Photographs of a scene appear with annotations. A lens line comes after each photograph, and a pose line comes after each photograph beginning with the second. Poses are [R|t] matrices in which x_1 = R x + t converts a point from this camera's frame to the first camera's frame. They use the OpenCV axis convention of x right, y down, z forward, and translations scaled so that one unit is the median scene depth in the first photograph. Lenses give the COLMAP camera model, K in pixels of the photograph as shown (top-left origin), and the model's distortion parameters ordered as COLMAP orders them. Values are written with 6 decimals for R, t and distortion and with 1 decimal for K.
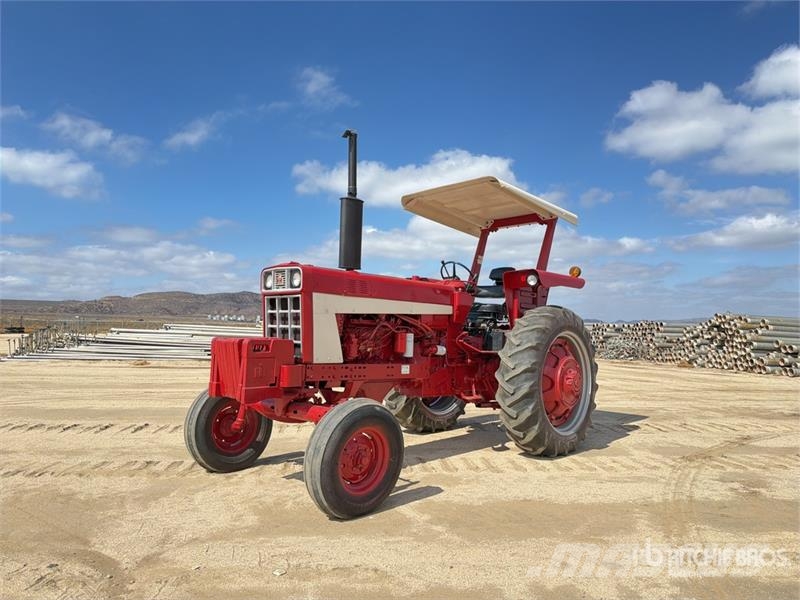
lens RADIAL K [[553.3, 0, 403.2], [0, 553.3, 300.1], [0, 0, 1]] dist [0.076880, -0.088147]
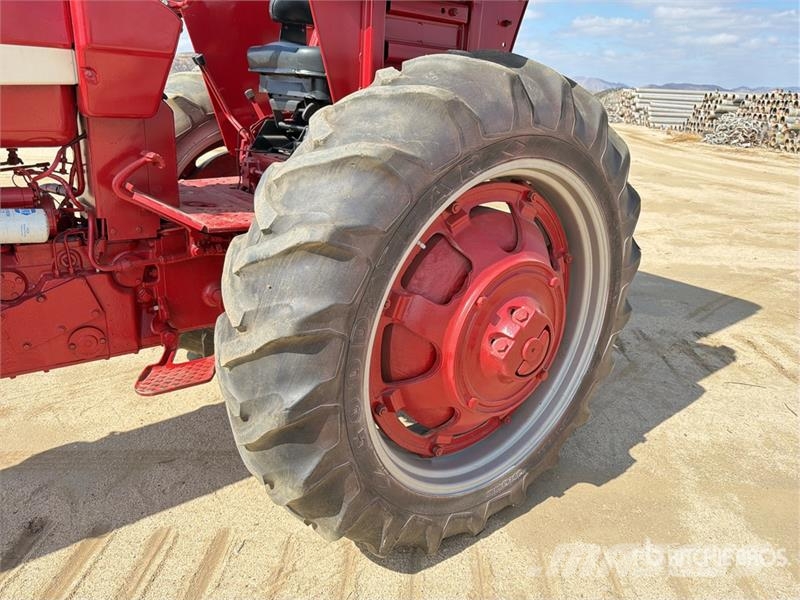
lens RADIAL K [[553.3, 0, 403.2], [0, 553.3, 300.1], [0, 0, 1]] dist [0.076880, -0.088147]
pose [[0.989504, 0.062348, -0.130361, 0.273562], [-0.006008, 0.919100, 0.393979, 0.014251], [0.144379, -0.389061, 0.909828, 0.722451]]
